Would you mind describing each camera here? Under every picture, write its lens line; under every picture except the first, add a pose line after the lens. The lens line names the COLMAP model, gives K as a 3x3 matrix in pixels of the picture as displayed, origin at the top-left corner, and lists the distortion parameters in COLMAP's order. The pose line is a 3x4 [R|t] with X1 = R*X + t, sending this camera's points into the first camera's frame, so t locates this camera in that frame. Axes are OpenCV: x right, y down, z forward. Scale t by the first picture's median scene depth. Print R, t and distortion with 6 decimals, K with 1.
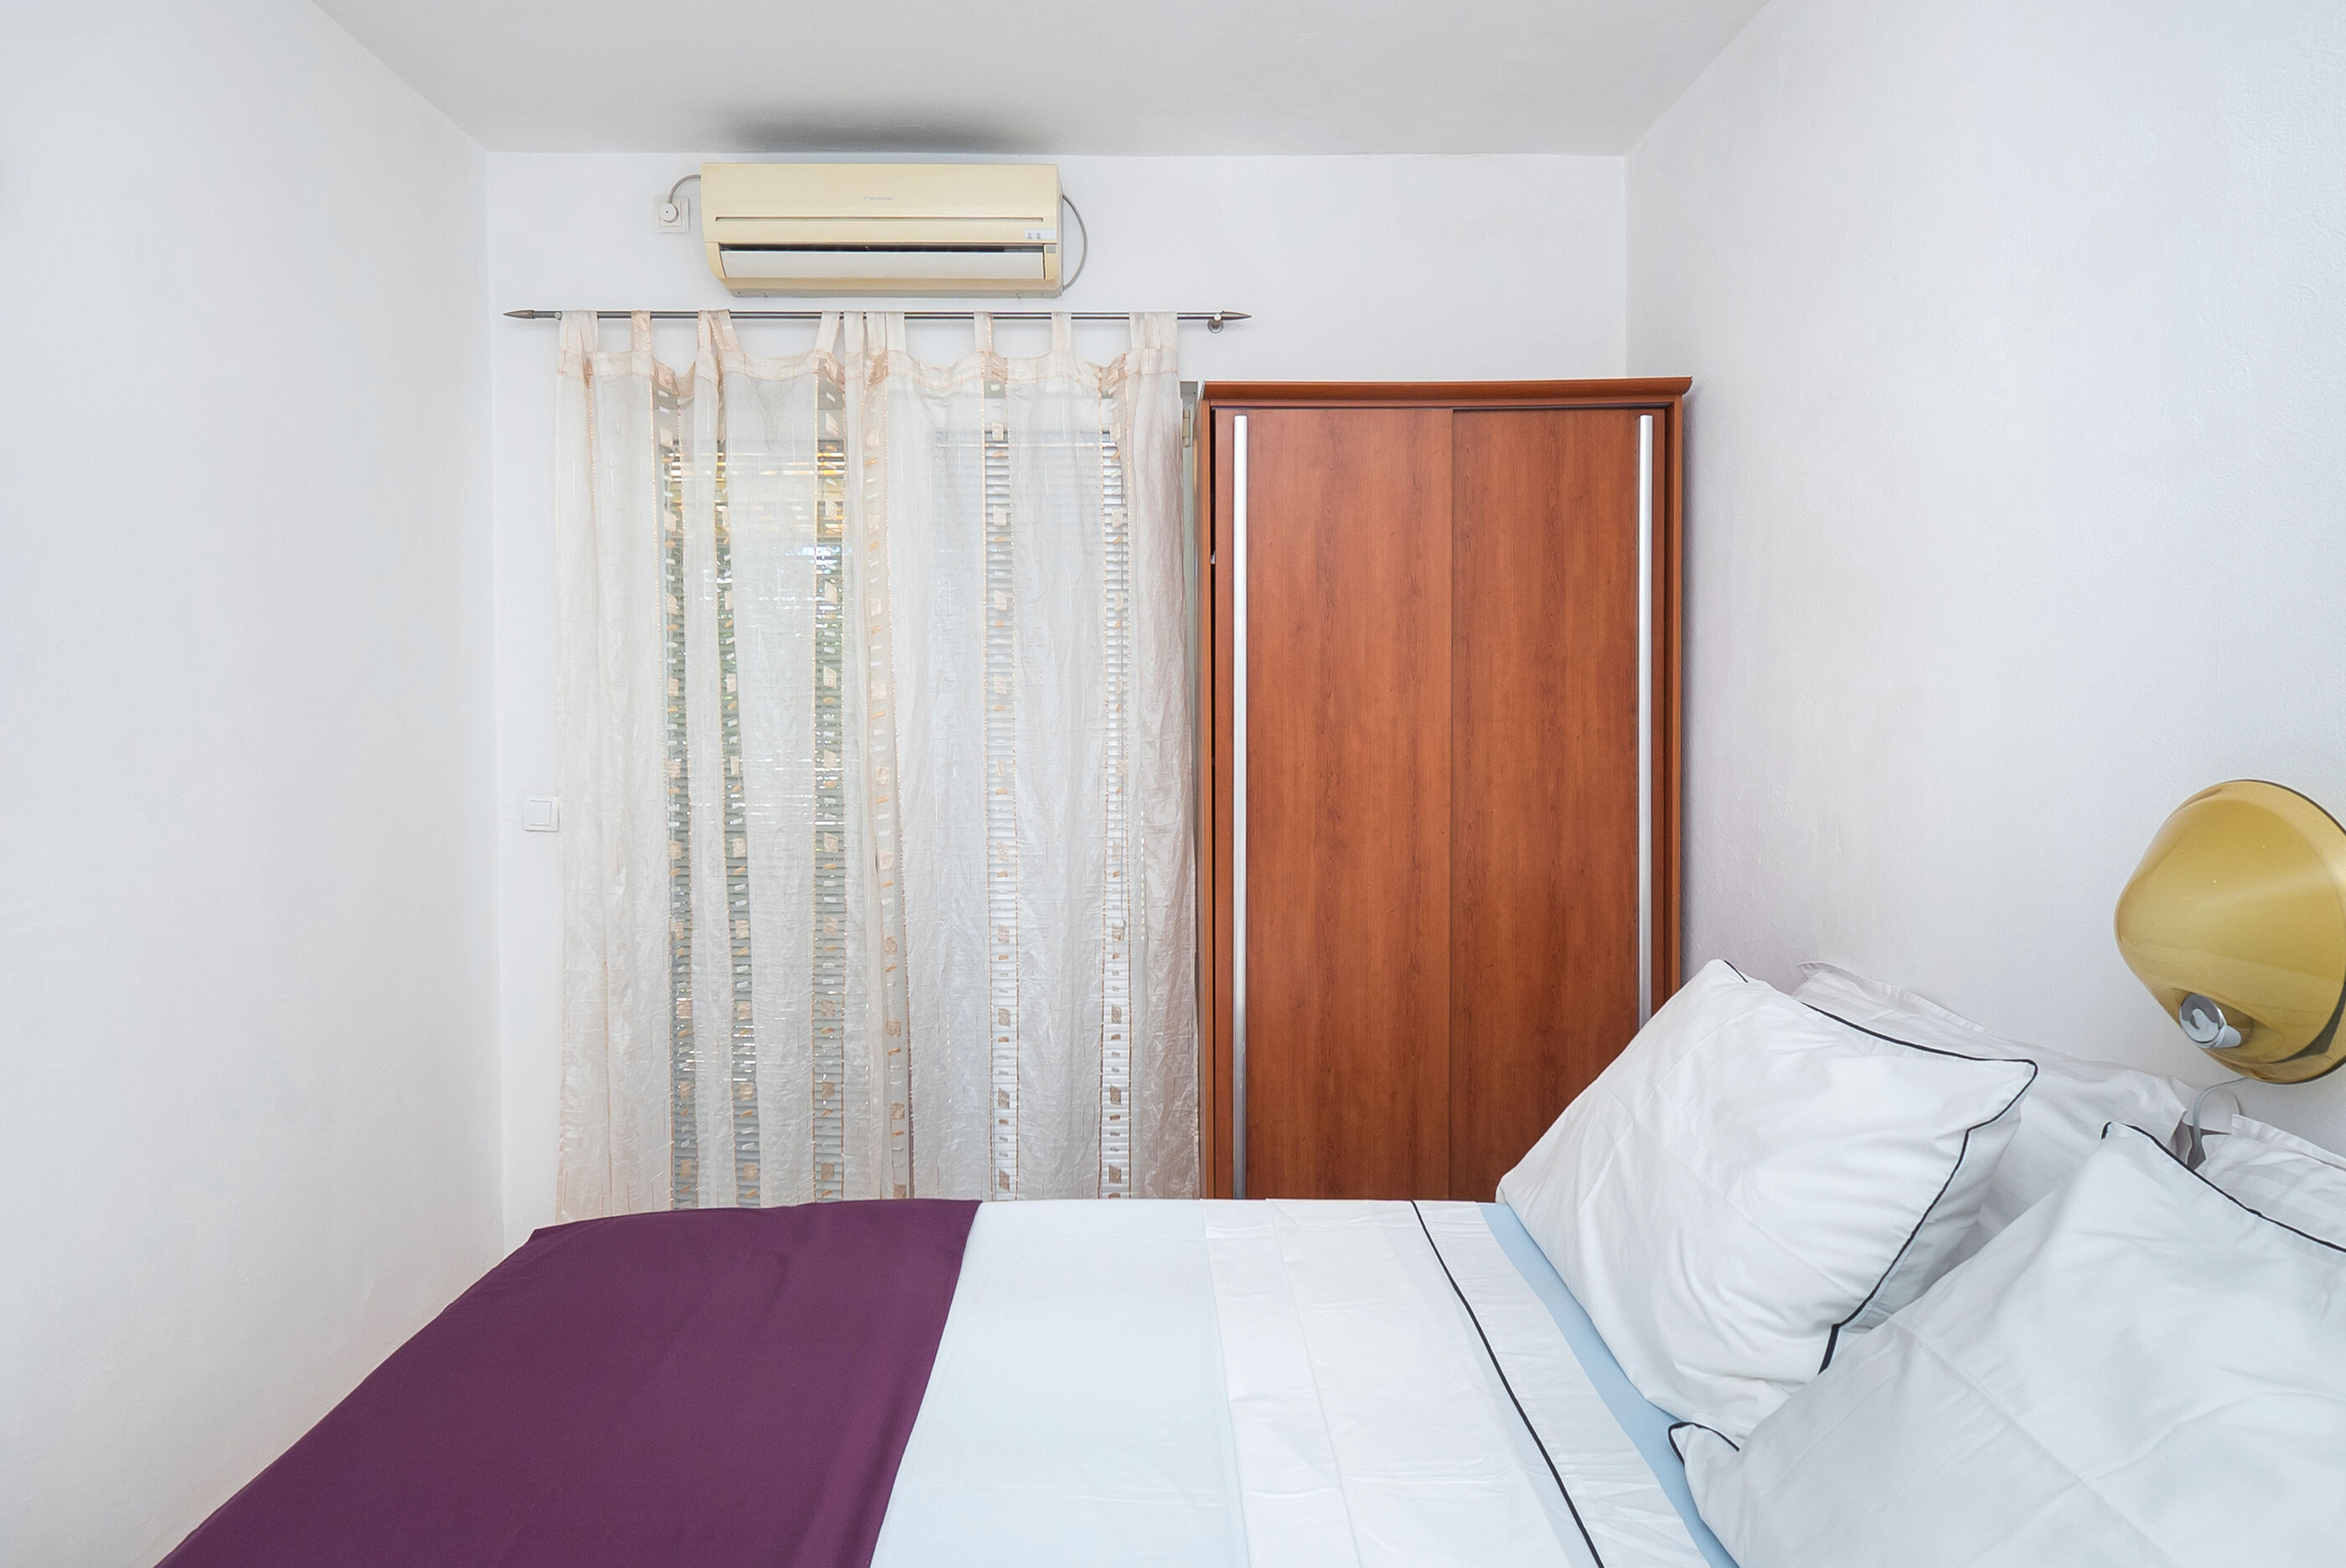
lens RADIAL K [[1332.6, 0, 1127.1], [0, 1332.6, 761.3], [0, 0, 1]] dist [0.000263, -0.004145]
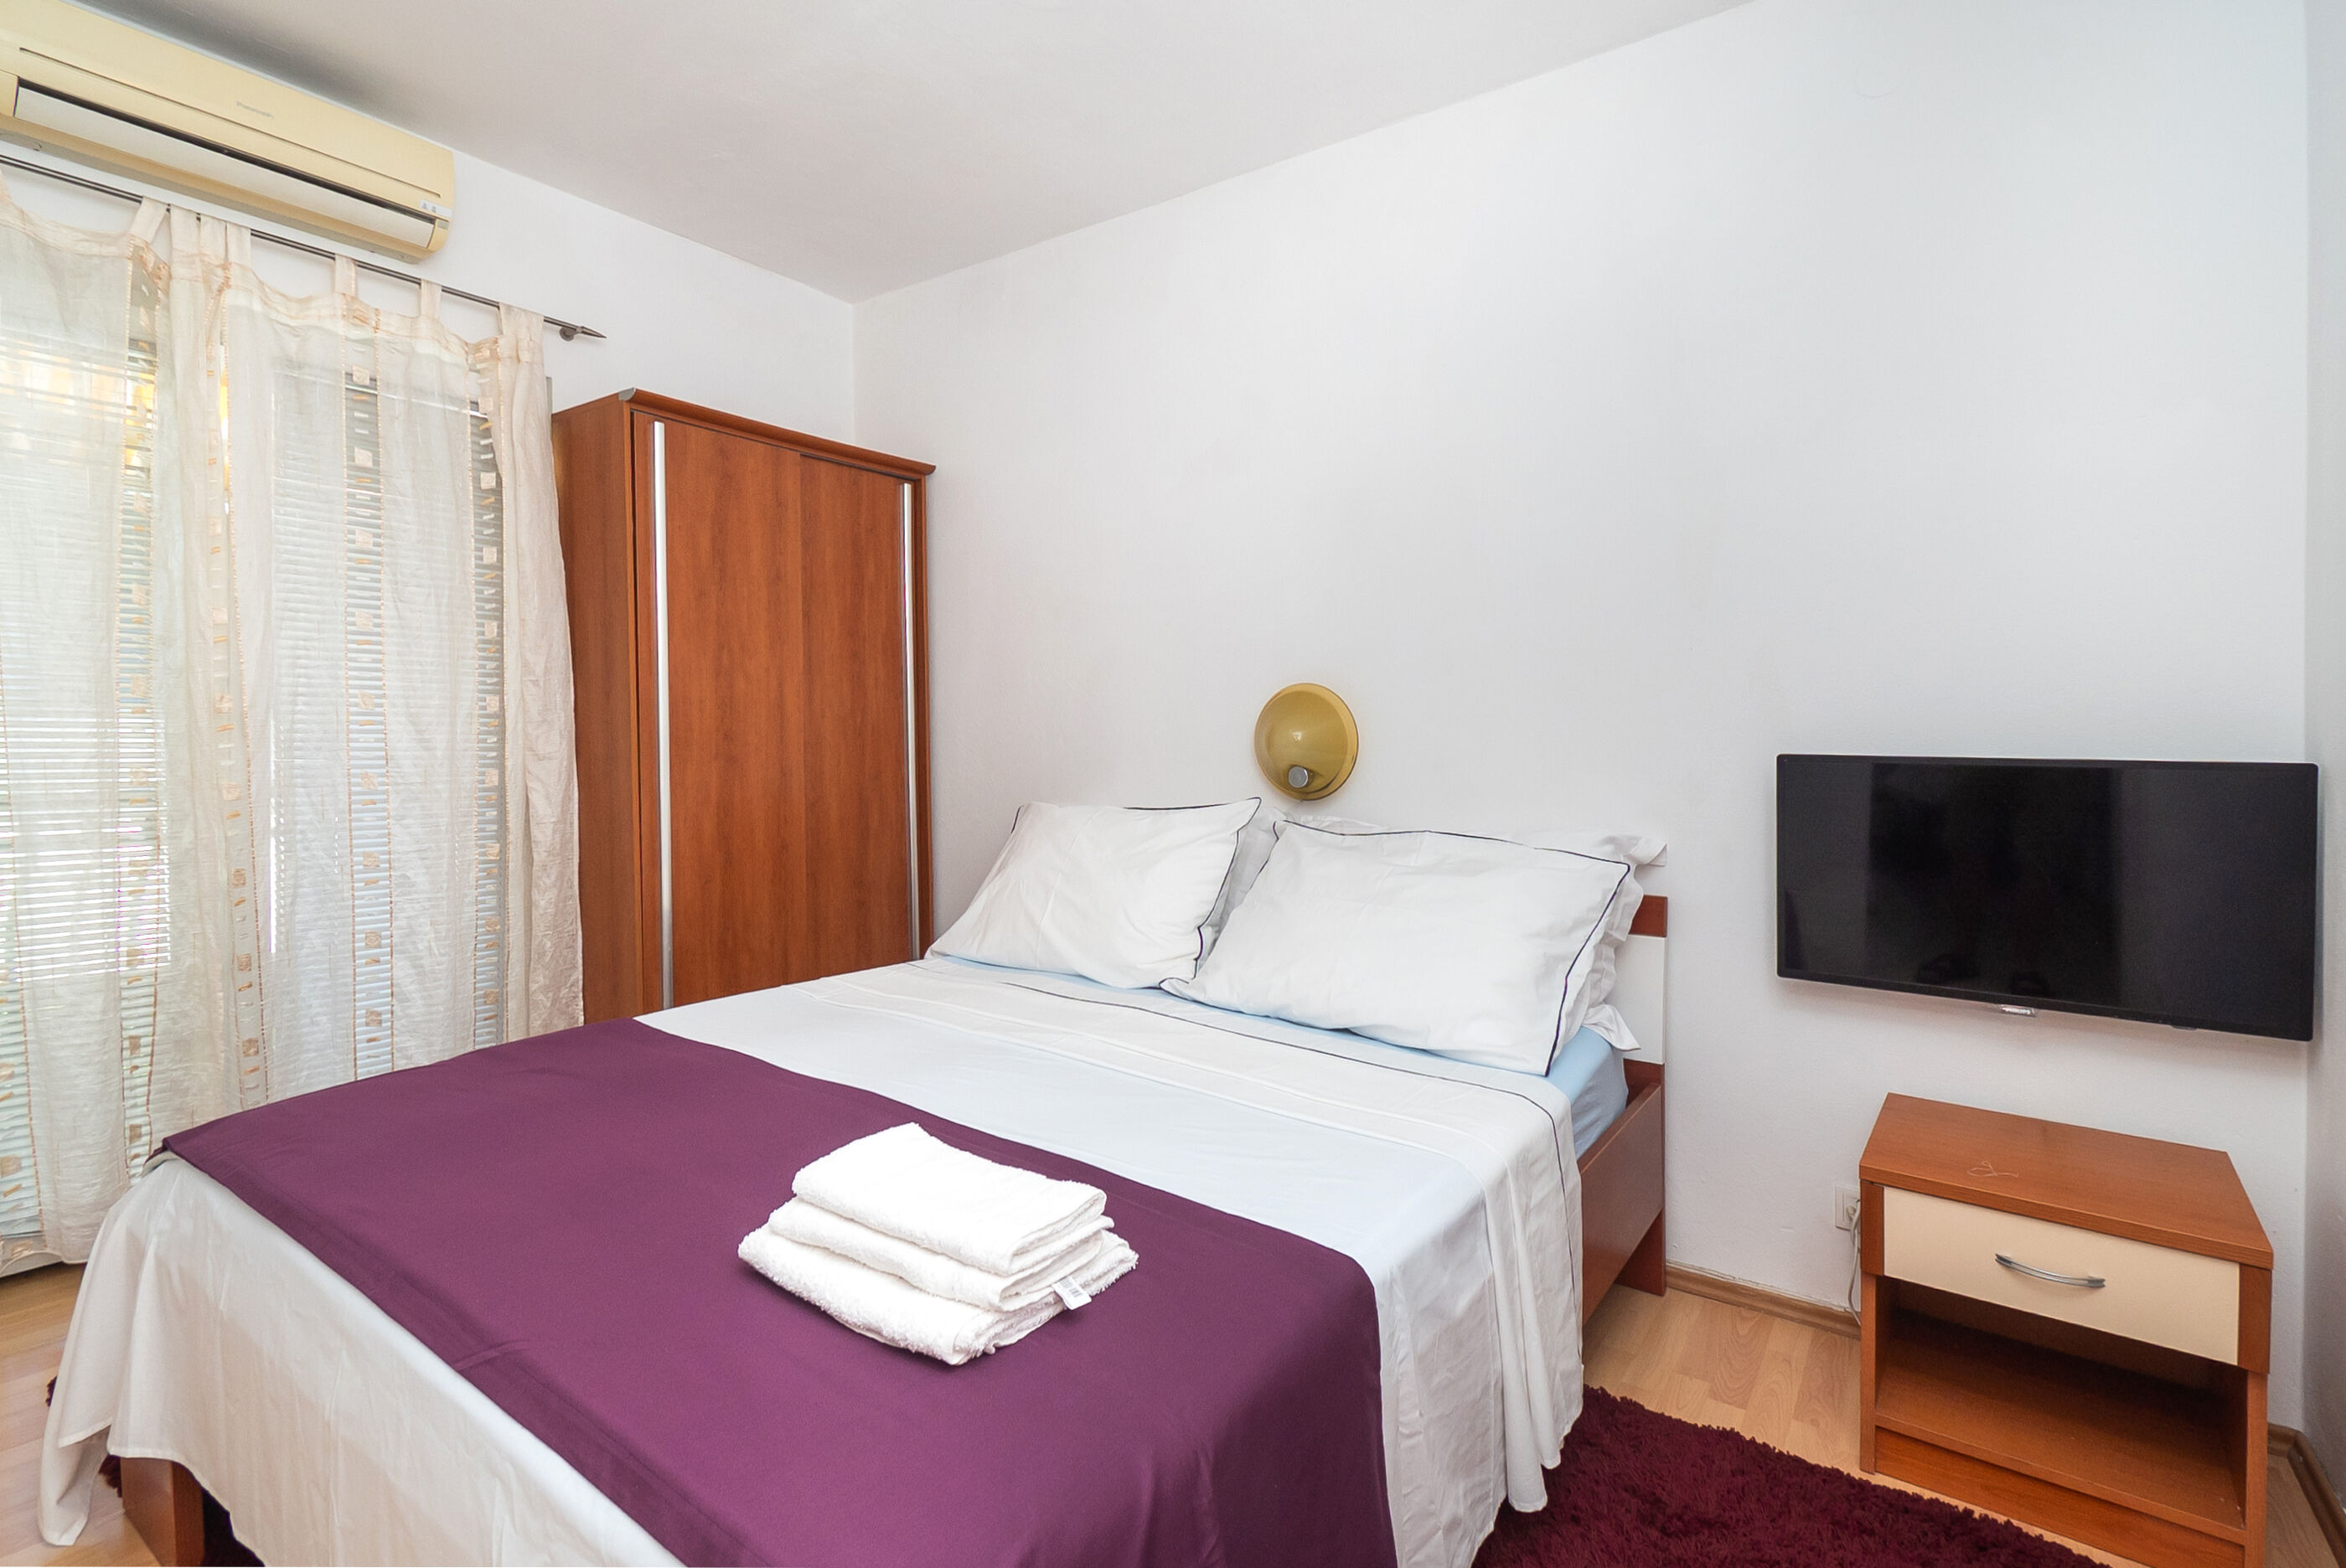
lens RADIAL K [[1074.2, 0, 1207.4], [0, 1074.2, 765.3], [0, 0, 1]] dist [0.014223, -0.011783]
pose [[0.591239, -0.017593, 0.806305, -0.424322], [0.024454, 0.999693, 0.003881, 0.074860], [-0.806126, 0.017422, 0.591488, -0.025058]]
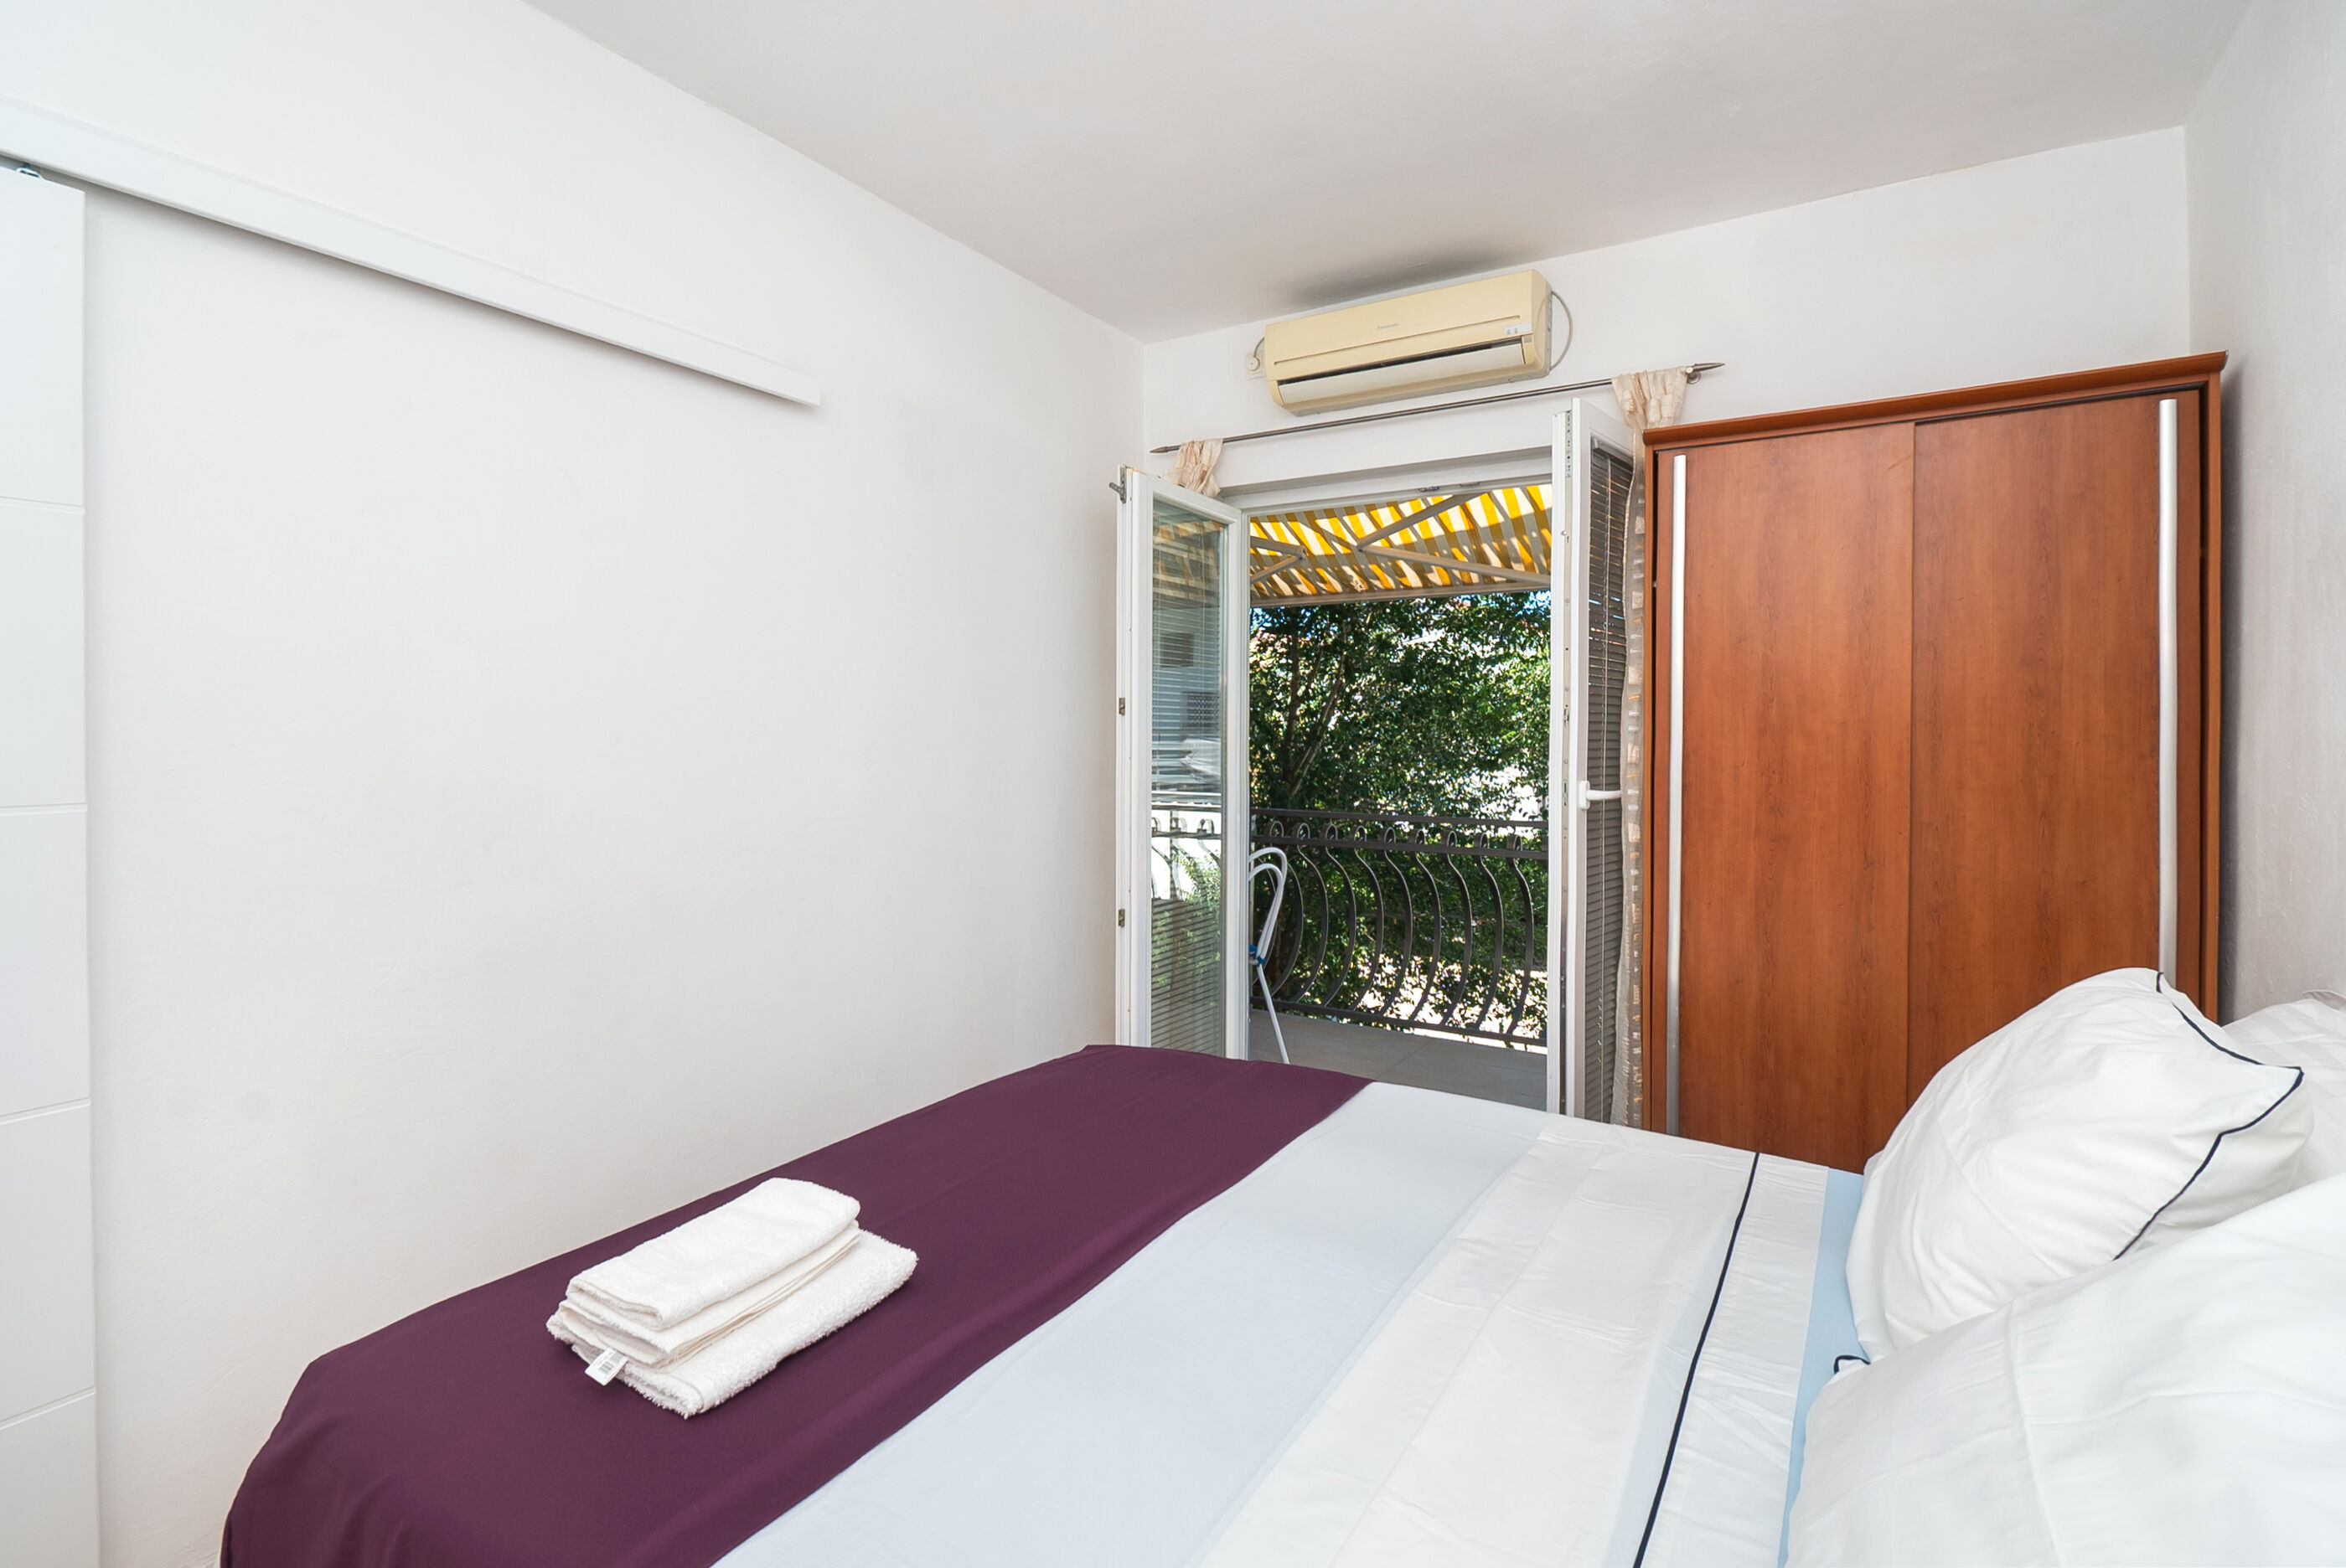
lens RADIAL K [[1074.2, 0, 1158.2], [0, 1074.2, 771.4], [0, 0, 1]] dist [0.014223, -0.011783]
pose [[0.848939, 0.025517, -0.527875, 0.187293], [-0.029589, 0.999562, 0.000731, 0.021934], [0.527662, 0.014999, 0.849322, -0.014288]]
